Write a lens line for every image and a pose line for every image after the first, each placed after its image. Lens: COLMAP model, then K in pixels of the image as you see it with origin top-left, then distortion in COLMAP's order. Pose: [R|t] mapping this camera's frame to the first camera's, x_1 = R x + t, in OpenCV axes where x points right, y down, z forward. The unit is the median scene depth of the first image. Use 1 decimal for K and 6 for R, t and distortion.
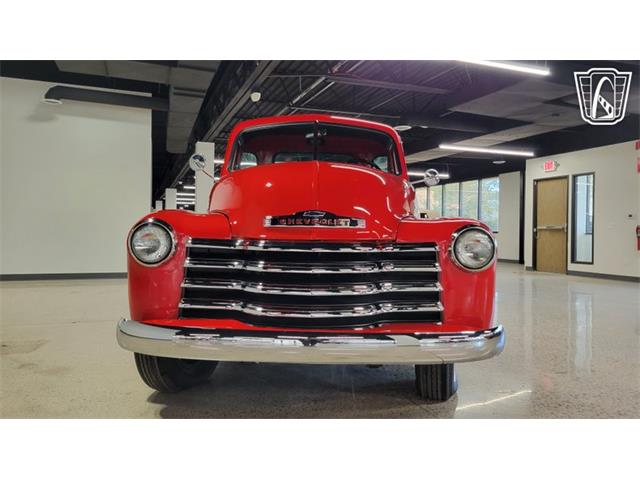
lens RADIAL K [[497.4, 0, 314.6], [0, 497.4, 229.9], [0, 0, 1]] dist [0.029755, -0.011053]
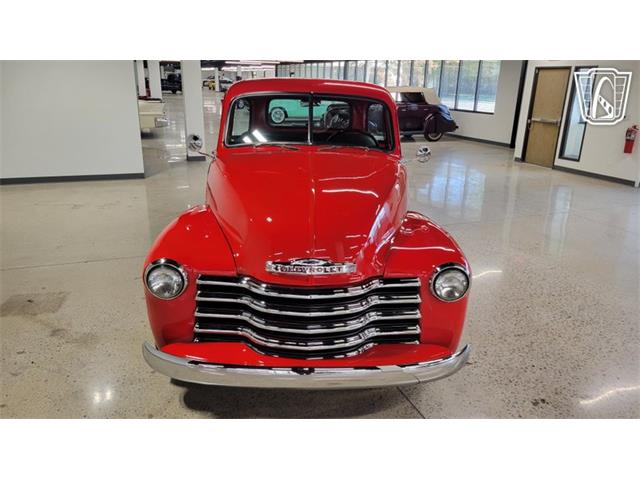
lens RADIAL K [[497.4, 0, 320.1], [0, 497.4, 240.6], [0, 0, 1]] dist [0.029755, -0.011053]
pose [[0.999641, -0.001402, 0.026761, -0.006517], [-0.007375, 0.945681, 0.325012, -0.289083], [-0.025763, -0.325093, 0.945331, -0.024601]]
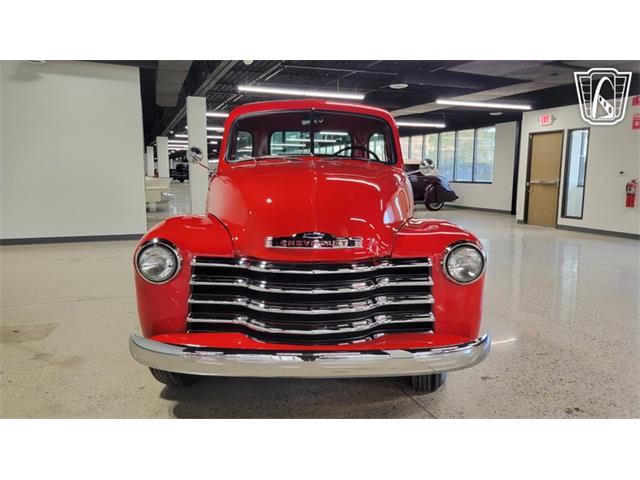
lens RADIAL K [[497.4, 0, 320.0], [0, 497.4, 239.2], [0, 0, 1]] dist [0.029755, -0.011053]
pose [[0.999718, -0.012050, 0.020462, -0.005432], [0.008994, 0.989630, 0.143356, -0.114197], [-0.021978, -0.143131, 0.989460, -0.021664]]
